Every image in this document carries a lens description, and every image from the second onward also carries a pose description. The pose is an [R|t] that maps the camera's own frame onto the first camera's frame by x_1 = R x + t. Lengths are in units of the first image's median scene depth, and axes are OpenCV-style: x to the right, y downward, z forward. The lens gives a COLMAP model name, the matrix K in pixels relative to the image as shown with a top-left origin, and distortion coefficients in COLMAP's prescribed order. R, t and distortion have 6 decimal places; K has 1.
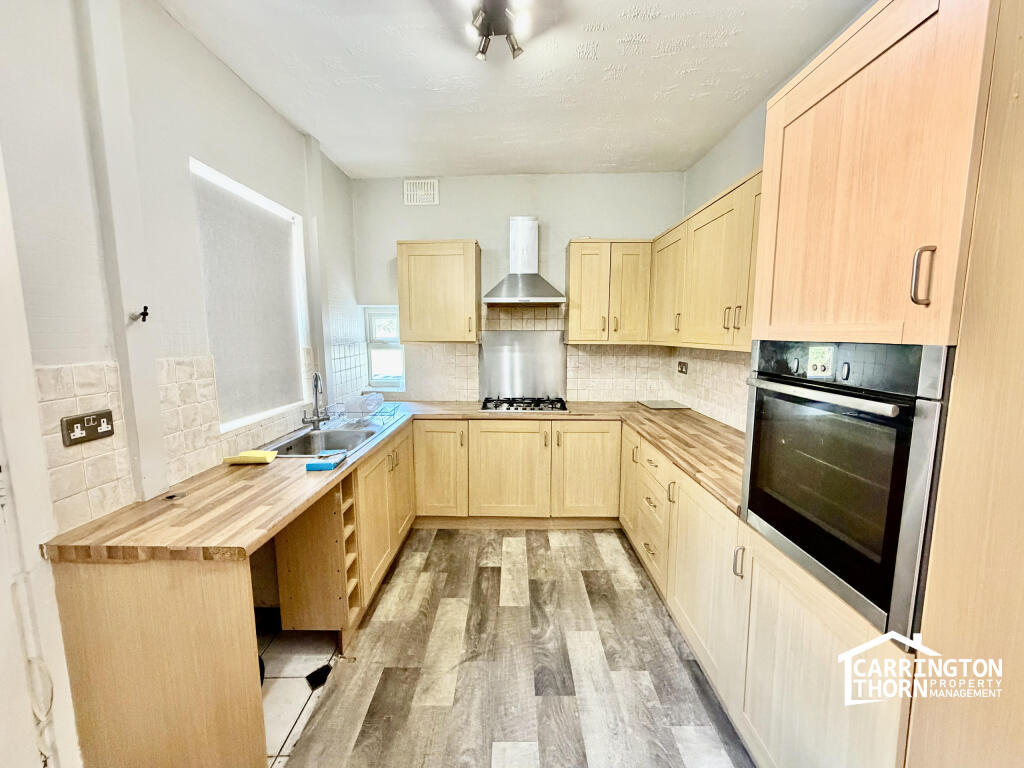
lens RADIAL K [[411.1, 0, 506.6], [0, 411.1, 384.9], [0, 0, 1]] dist [0.000476, 0.000039]
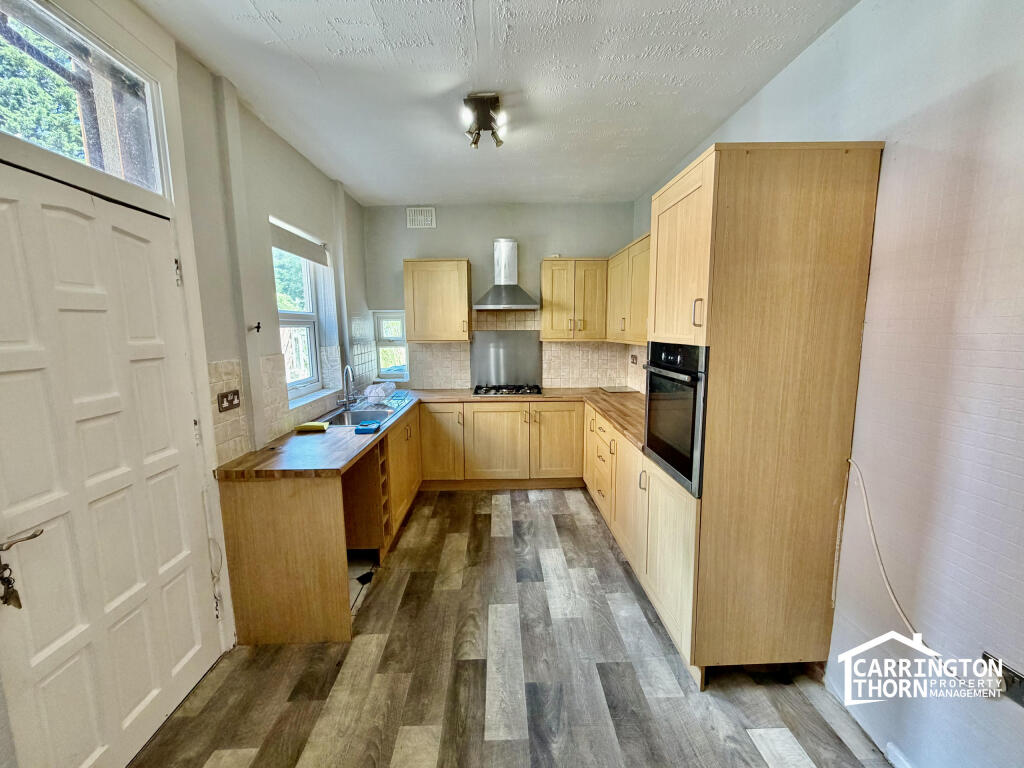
lens RADIAL K [[411.1, 0, 506.6], [0, 411.1, 384.9], [0, 0, 1]] dist [0.000476, 0.000039]
pose [[0.999250, -0.011931, 0.036829, -0.010177], [0.011433, 0.999841, 0.013691, 0.019958], [-0.036987, -0.013260, 0.999228, -0.356519]]
